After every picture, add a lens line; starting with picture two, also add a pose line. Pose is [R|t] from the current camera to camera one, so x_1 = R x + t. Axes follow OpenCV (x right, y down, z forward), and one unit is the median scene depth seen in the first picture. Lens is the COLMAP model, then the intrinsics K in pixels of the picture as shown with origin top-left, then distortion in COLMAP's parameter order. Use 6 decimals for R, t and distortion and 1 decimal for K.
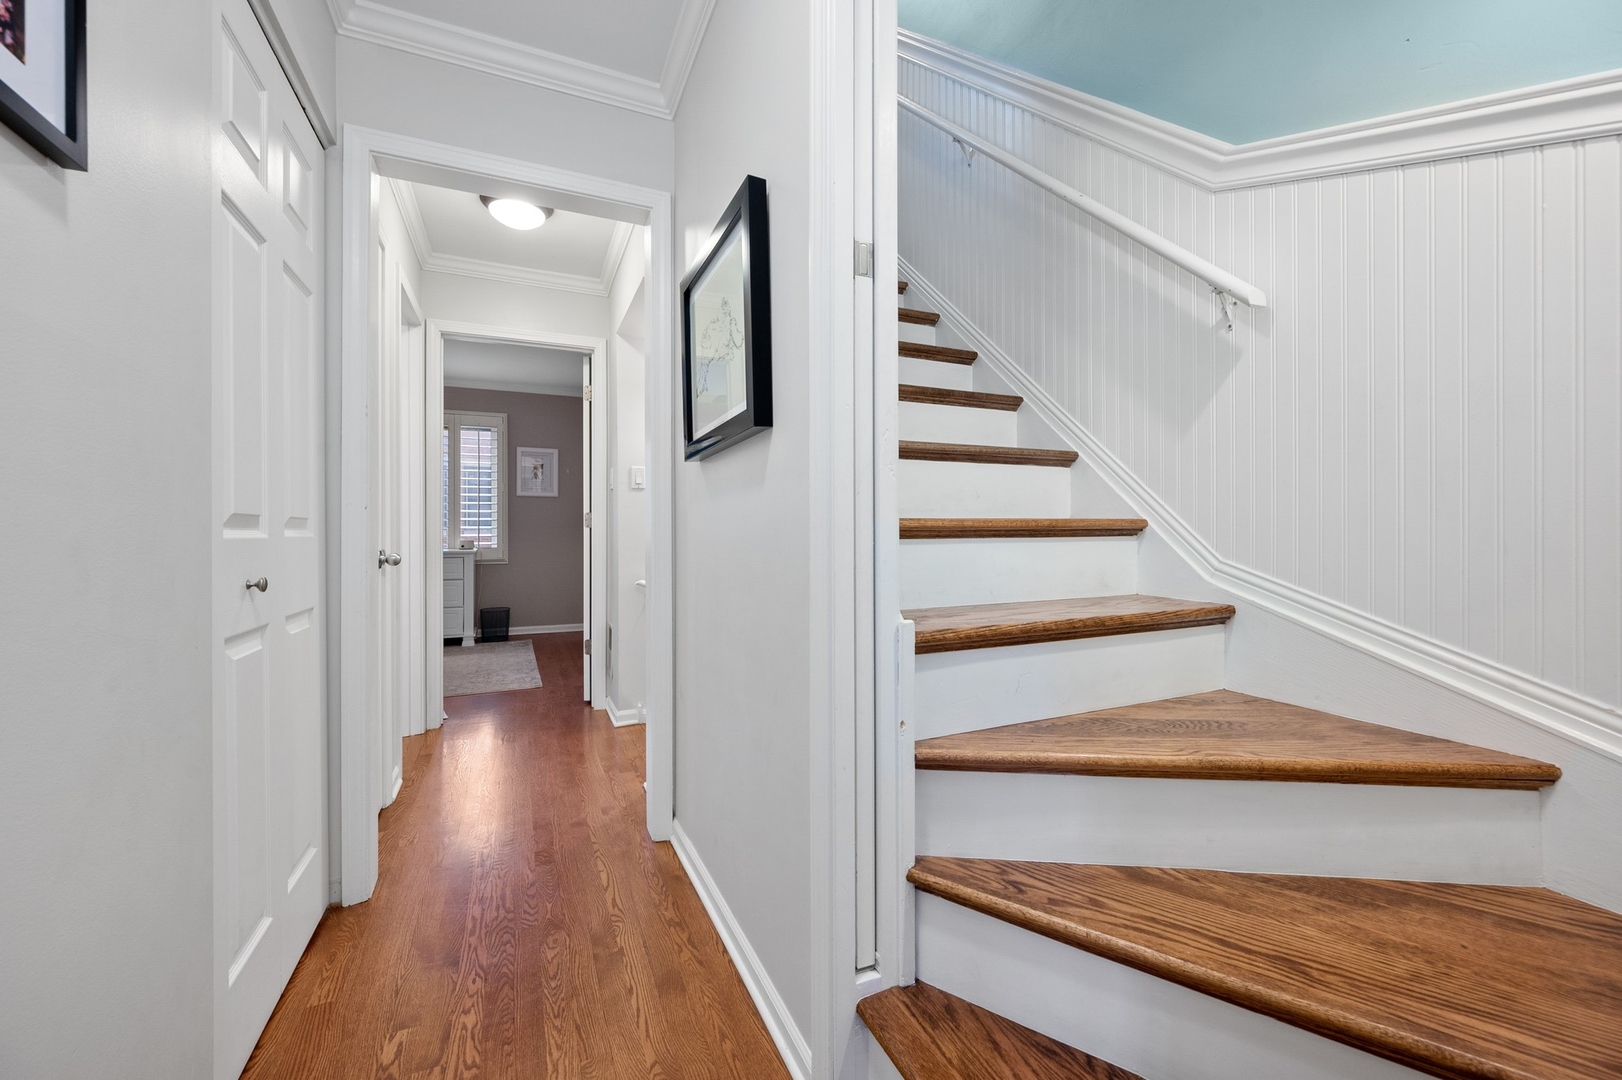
lens RADIAL K [[638.3, 0, 804.2], [0, 638.3, 537.4], [0, 0, 1]] dist [0.019234, -0.012865]
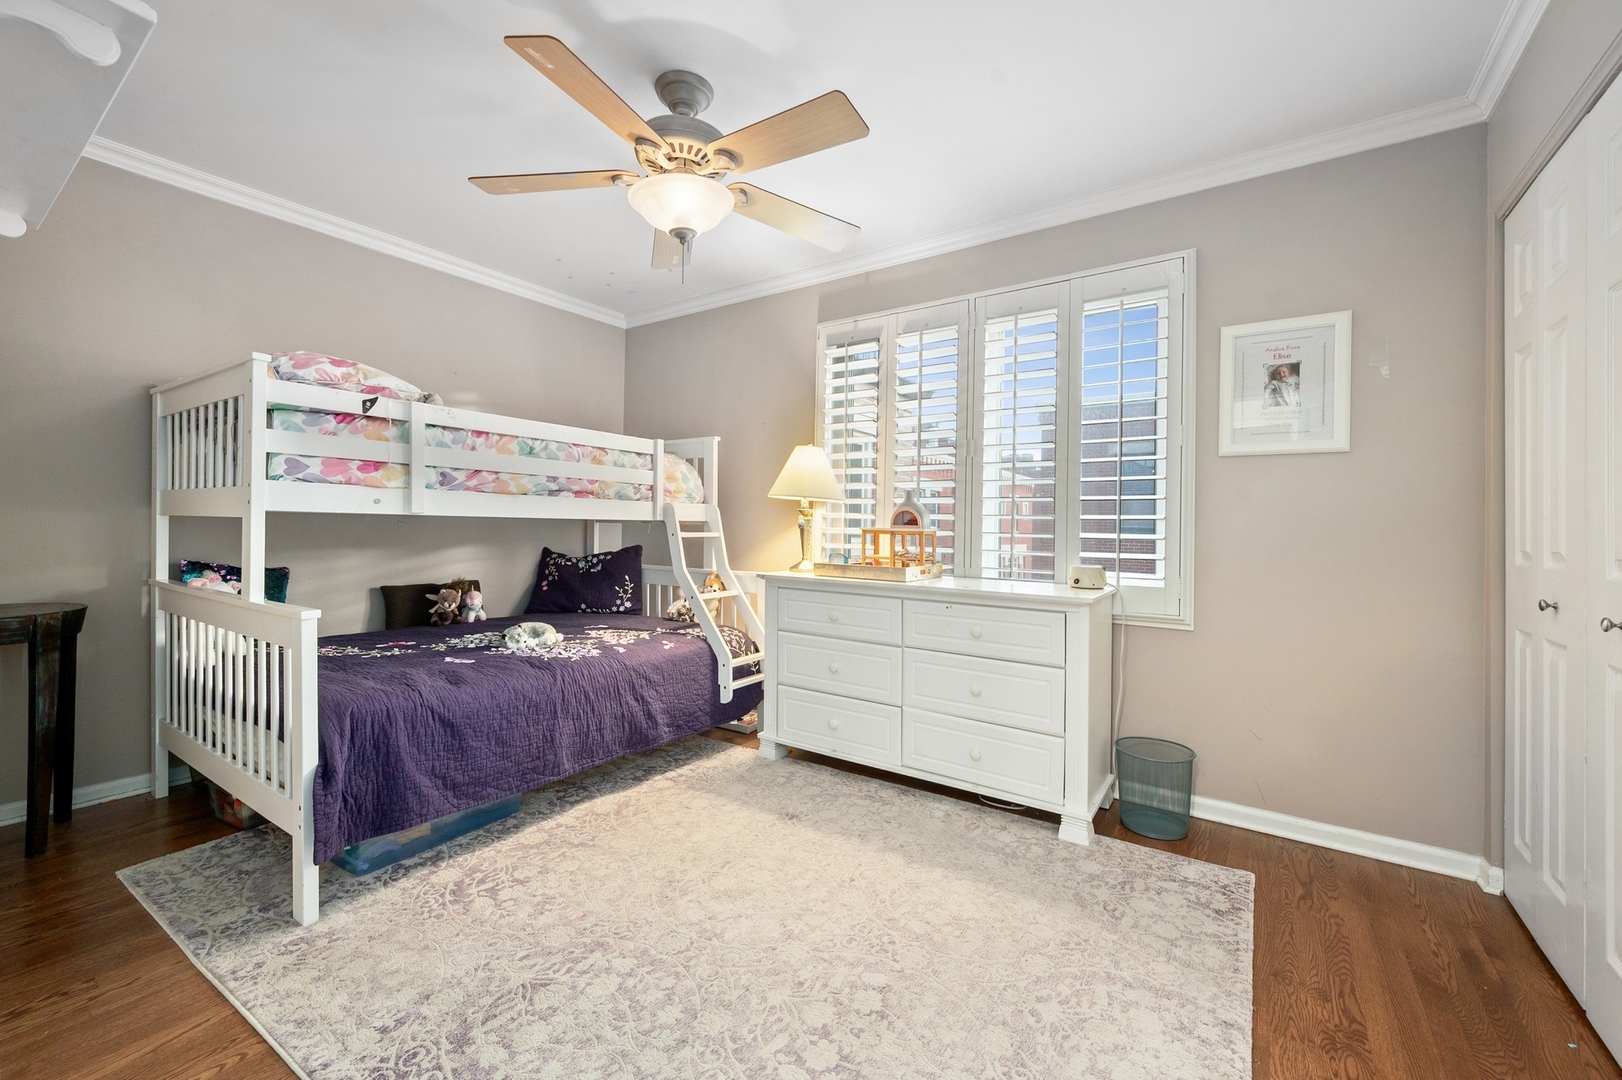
lens RADIAL K [[638.3, 0, 804.2], [0, 638.3, 537.4], [0, 0, 1]] dist [0.019234, -0.012865]
pose [[0.511313, 0.008362, -0.859354, -0.249853], [-0.012095, 0.999924, 0.002533, -0.013859], [0.859310, 0.009098, 0.511375, 0.602319]]
